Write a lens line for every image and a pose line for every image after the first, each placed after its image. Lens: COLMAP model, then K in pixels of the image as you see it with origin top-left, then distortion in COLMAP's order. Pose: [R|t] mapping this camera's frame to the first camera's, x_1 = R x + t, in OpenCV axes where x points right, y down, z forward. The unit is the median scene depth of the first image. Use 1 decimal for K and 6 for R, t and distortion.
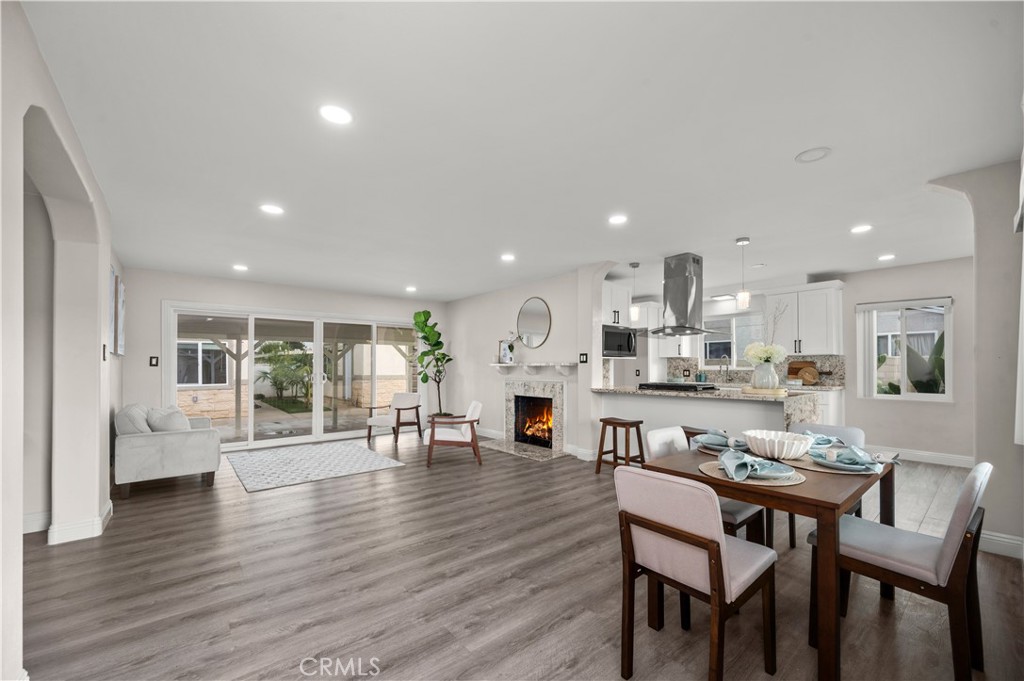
lens RADIAL K [[407.6, 0, 531.8], [0, 407.6, 363.1], [0, 0, 1]] dist [-0.000788, -0.000109]
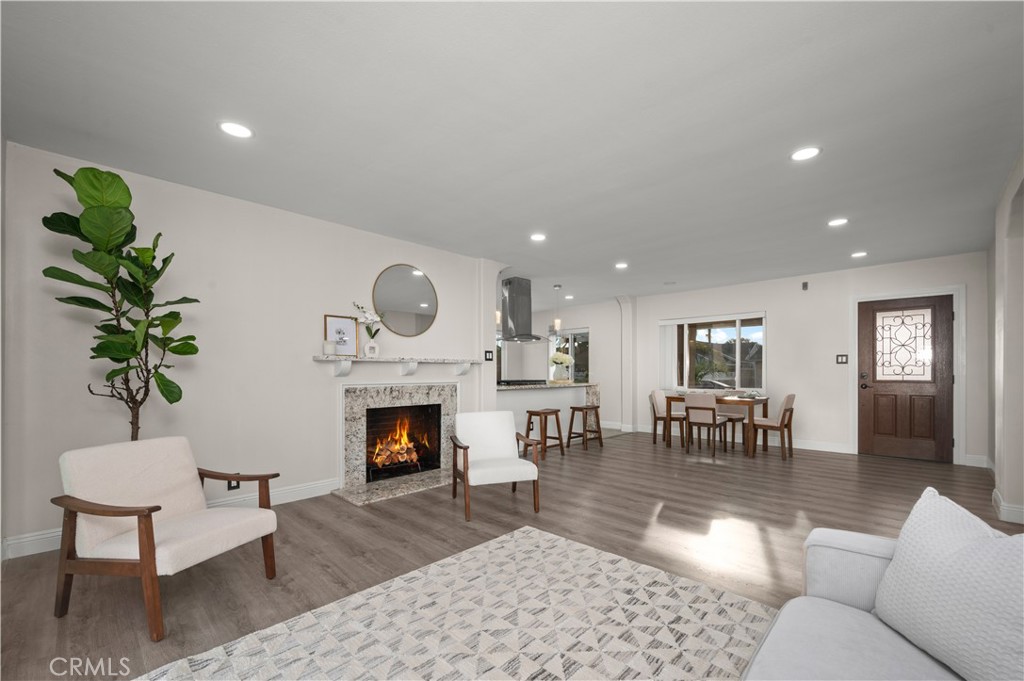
lens RADIAL K [[424.5, 0, 531.5], [0, 424.5, 371.6], [0, 0, 1]] dist [-0.000393, -0.000018]
pose [[-0.106722, 0.003247, 0.994284, -0.705031], [-0.006009, 0.999974, -0.003910, 0.023478], [-0.994271, -0.006392, -0.106700, 0.816555]]
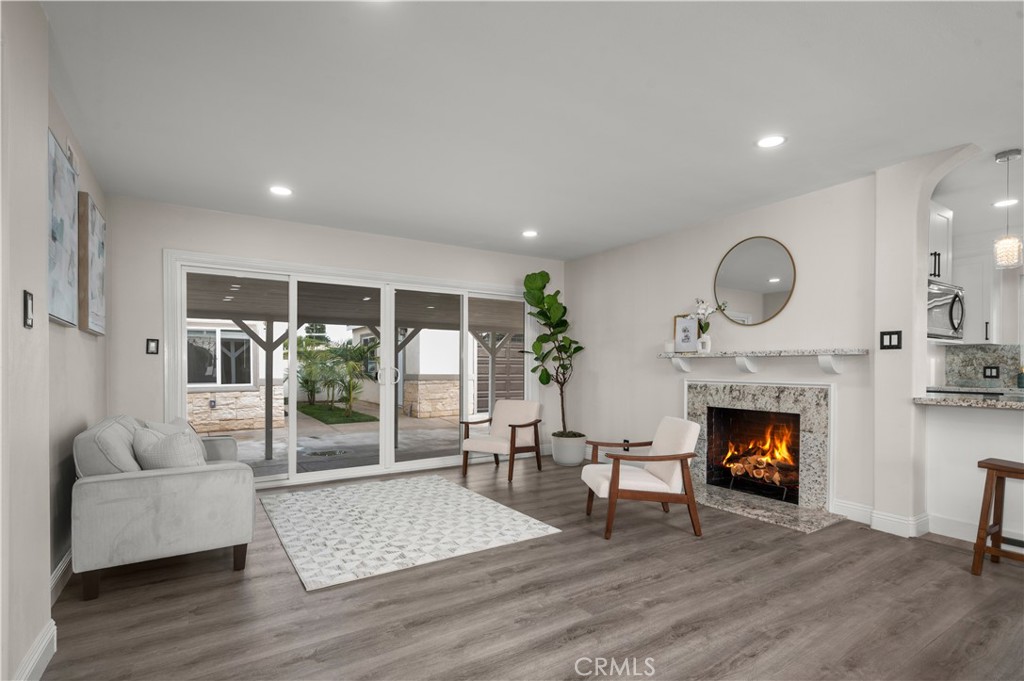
lens RADIAL K [[500.7, 0, 535.6], [0, 500.7, 368.3], [0, 0, 1]] dist [0.002325, 0.000221]
pose [[0.993028, 0.004668, -0.117782, -0.204020], [-0.003168, 0.999912, 0.012917, 0.014366], [0.117832, -0.012454, 0.992955, 0.246577]]
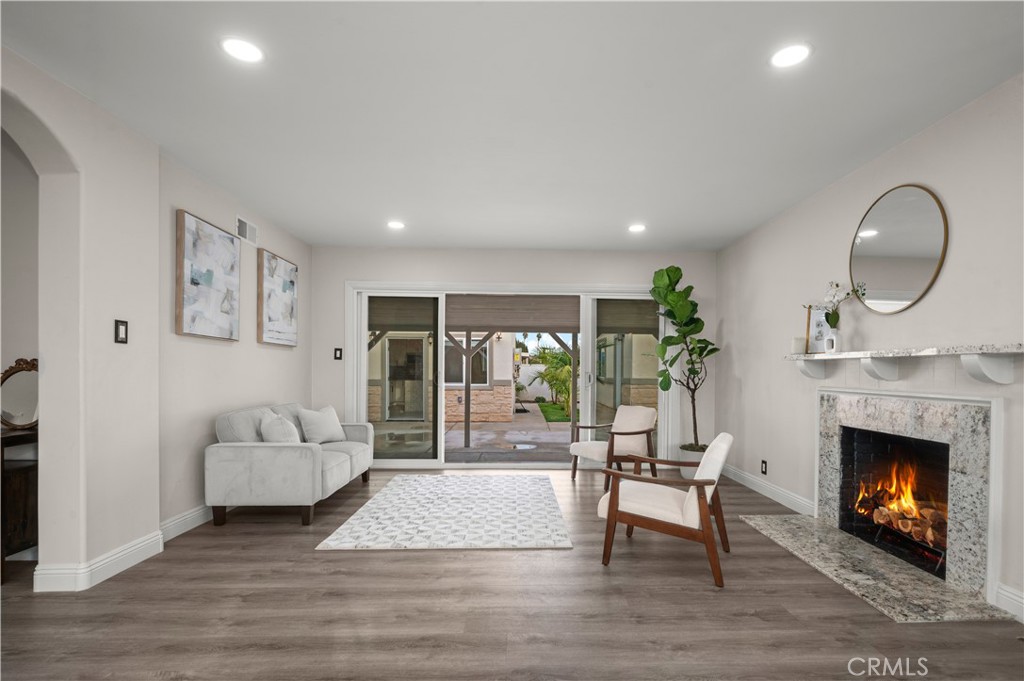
lens RADIAL K [[492.6, 0, 534.0], [0, 492.6, 372.4], [0, 0, 1]] dist [0.000278, -0.000429]
pose [[0.780260, 0.012126, -0.625337, 0.031582], [-0.004228, 0.999891, 0.014114, 0.014984], [0.625441, -0.008369, 0.780227, 0.372723]]
